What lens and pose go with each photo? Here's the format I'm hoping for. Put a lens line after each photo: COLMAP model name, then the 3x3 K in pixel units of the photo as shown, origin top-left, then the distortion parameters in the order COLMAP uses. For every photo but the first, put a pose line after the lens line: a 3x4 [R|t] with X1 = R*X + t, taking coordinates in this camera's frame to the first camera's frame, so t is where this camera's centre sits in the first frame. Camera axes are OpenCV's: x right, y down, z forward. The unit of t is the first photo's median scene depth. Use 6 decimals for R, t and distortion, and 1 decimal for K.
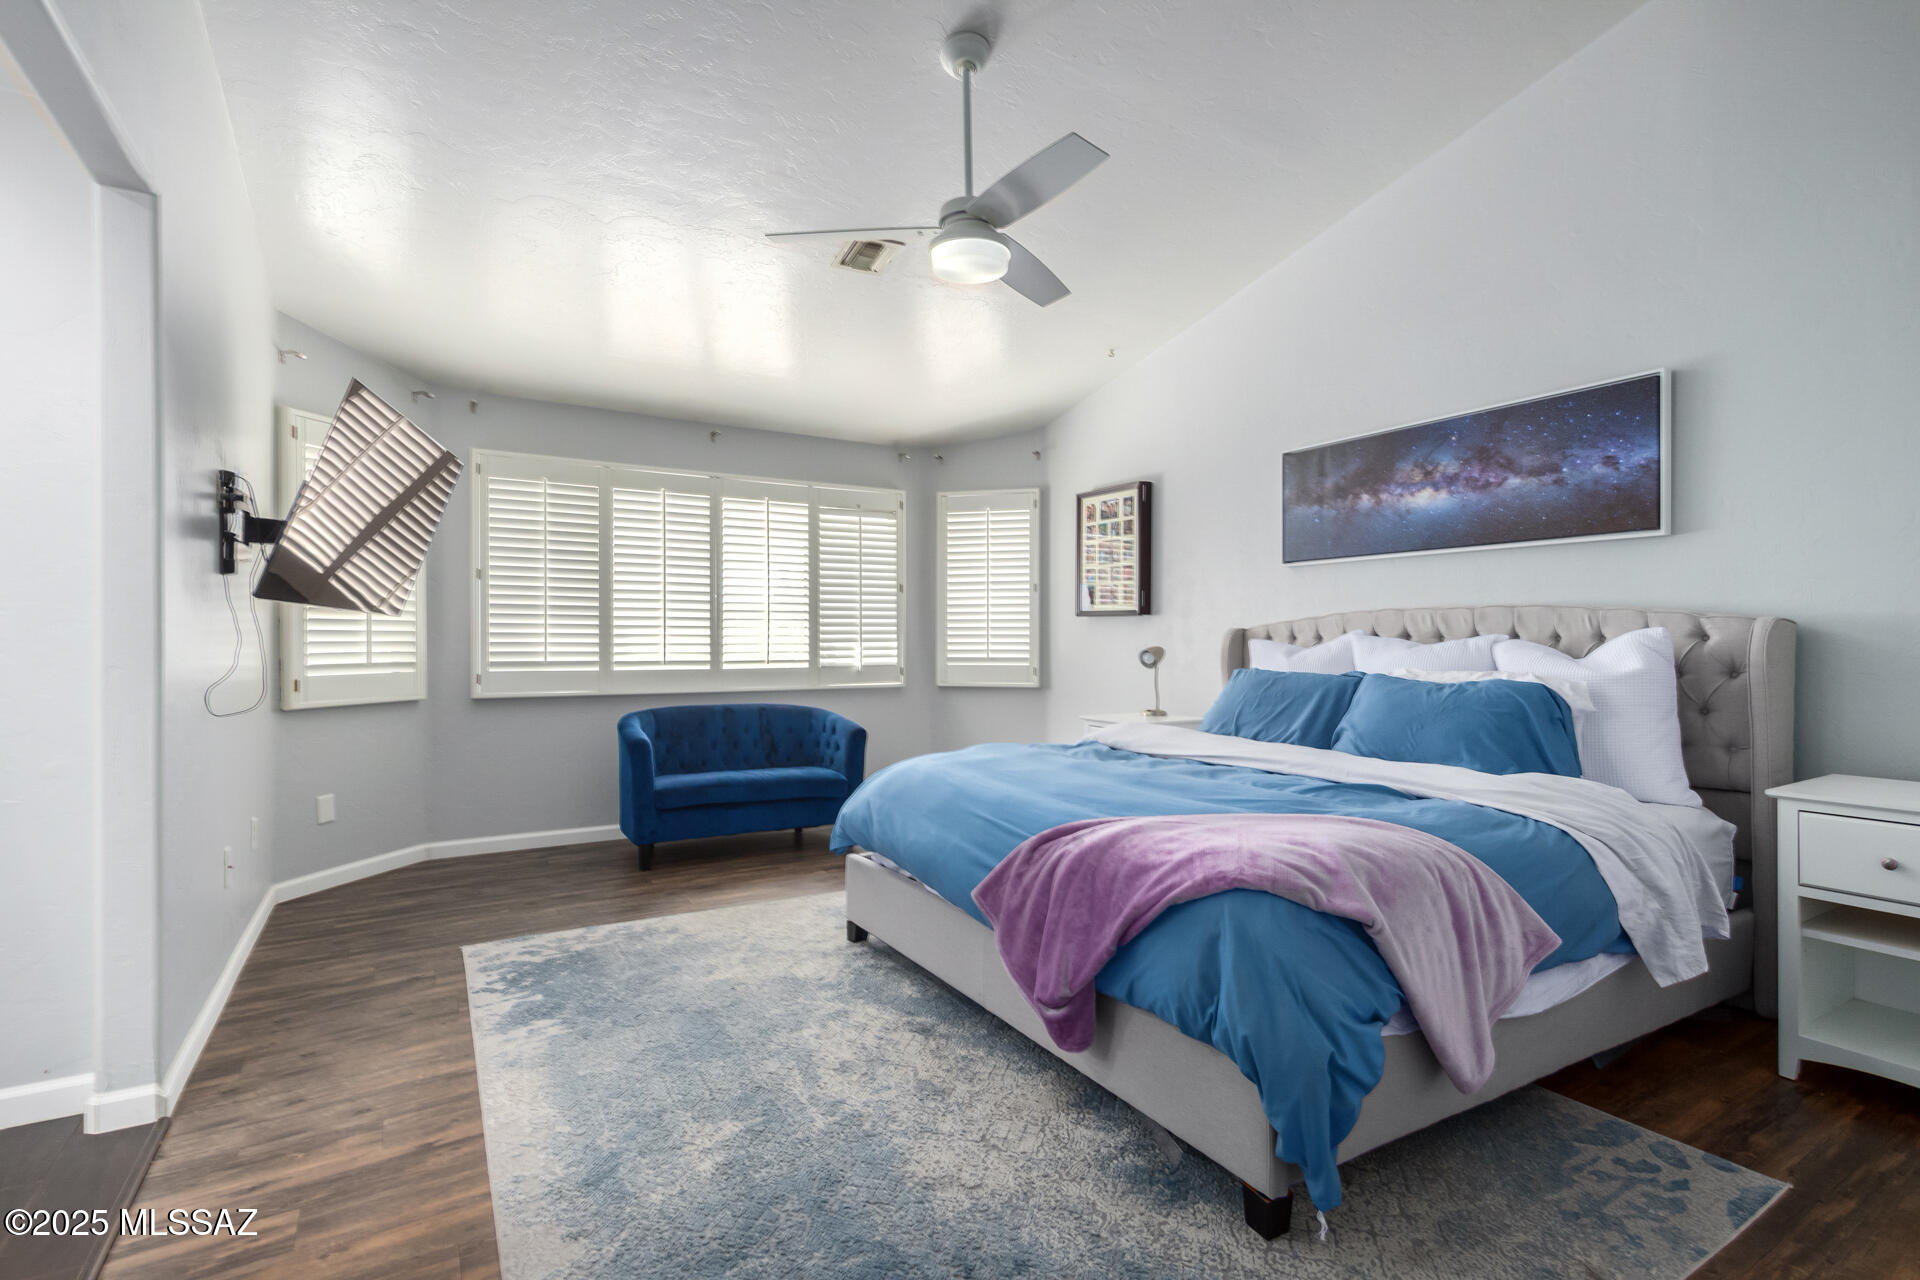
lens RADIAL K [[921.4, 0, 960.0], [0, 921.4, 640.0], [0, 0, 1]] dist [0.003799, 0.000152]
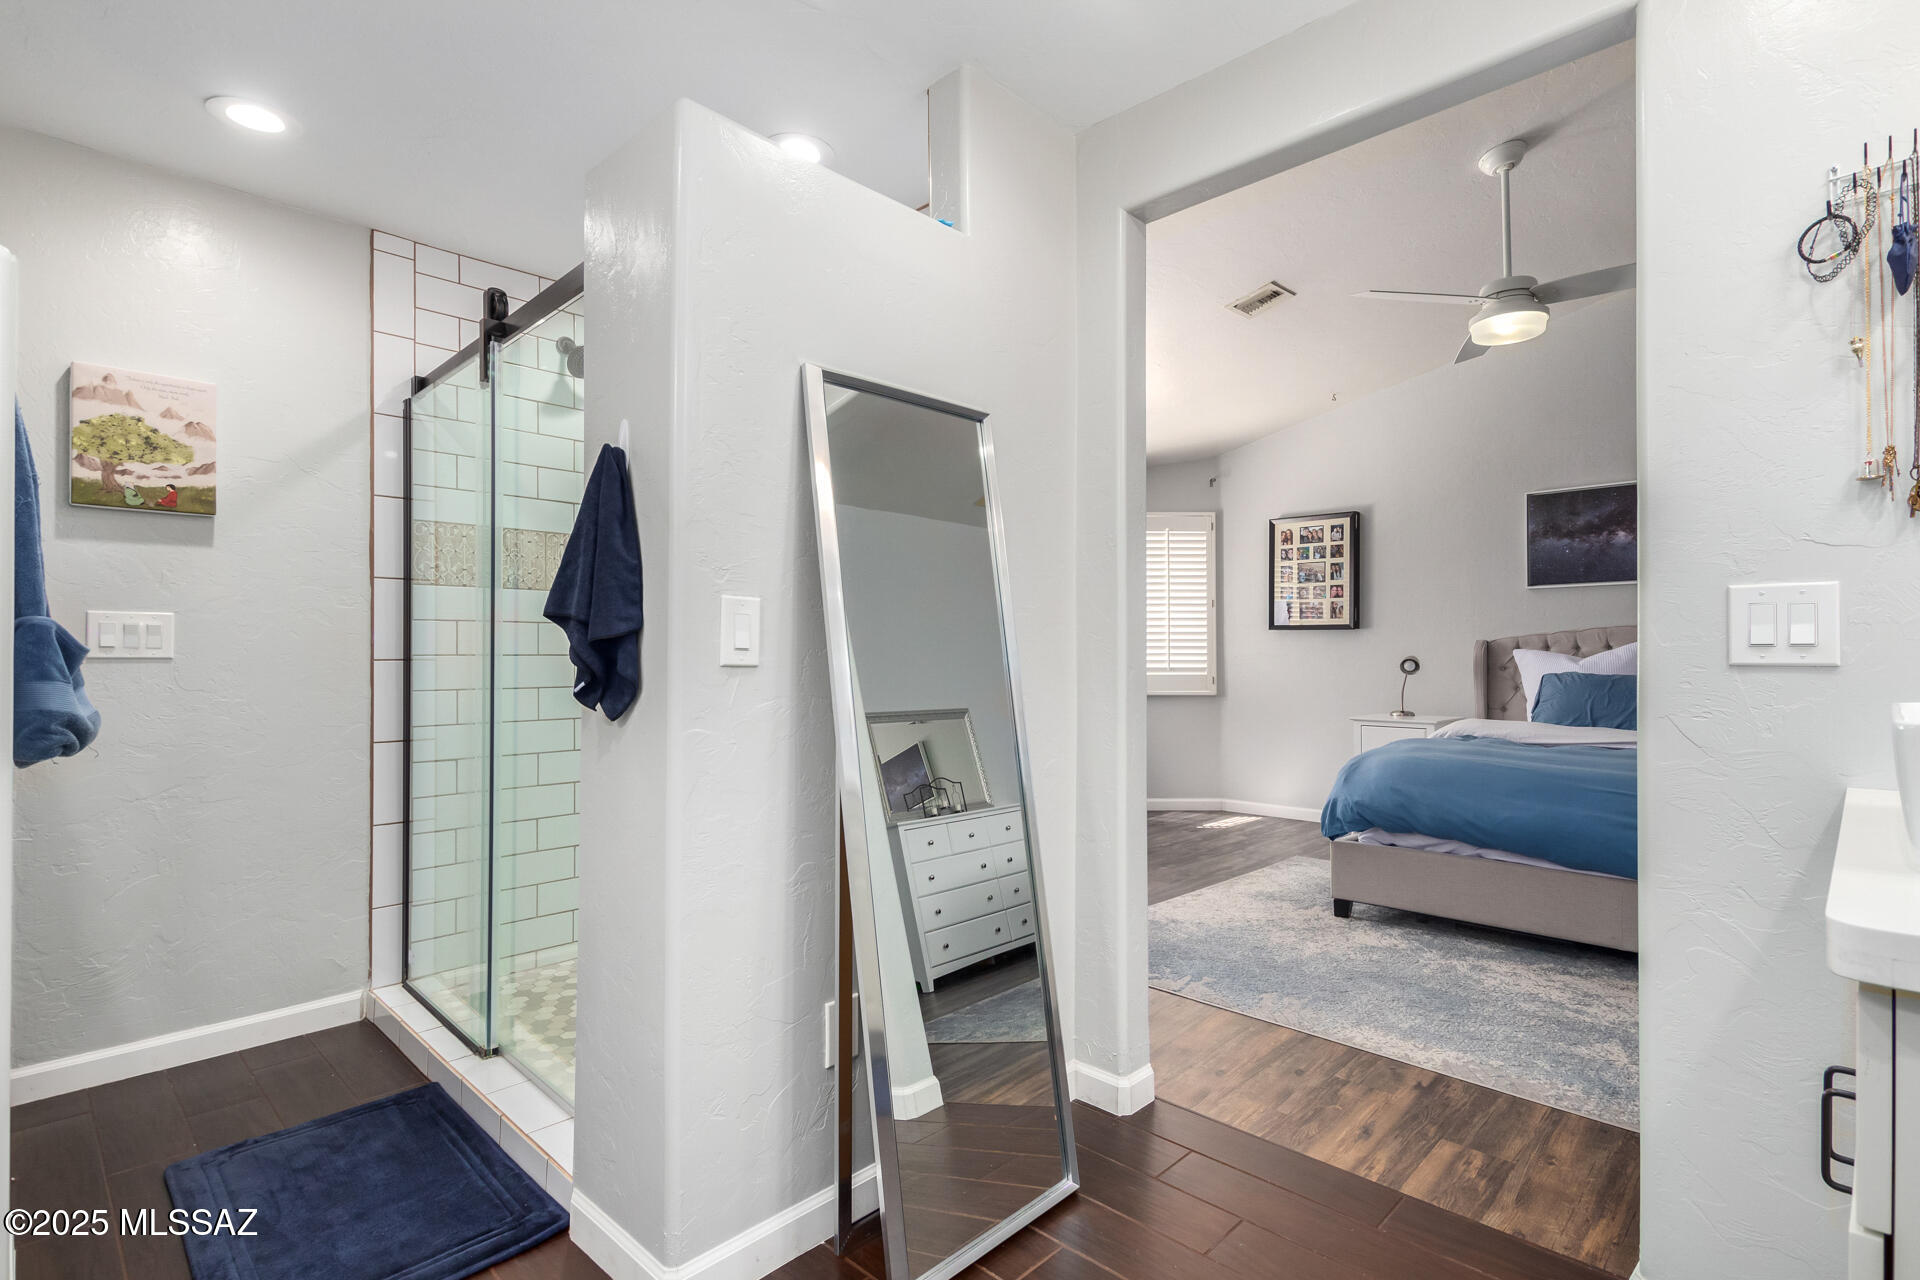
lens RADIAL K [[932.8, 0, 1003.4], [0, 932.8, 635.1], [0, 0, 1]] dist [0.024729, -0.000073]
pose [[0.965919, 0.003282, 0.258822, -0.517971], [0.002361, 0.999766, -0.021487, 0.004593], [-0.258832, 0.021366, 0.965686, -0.001725]]
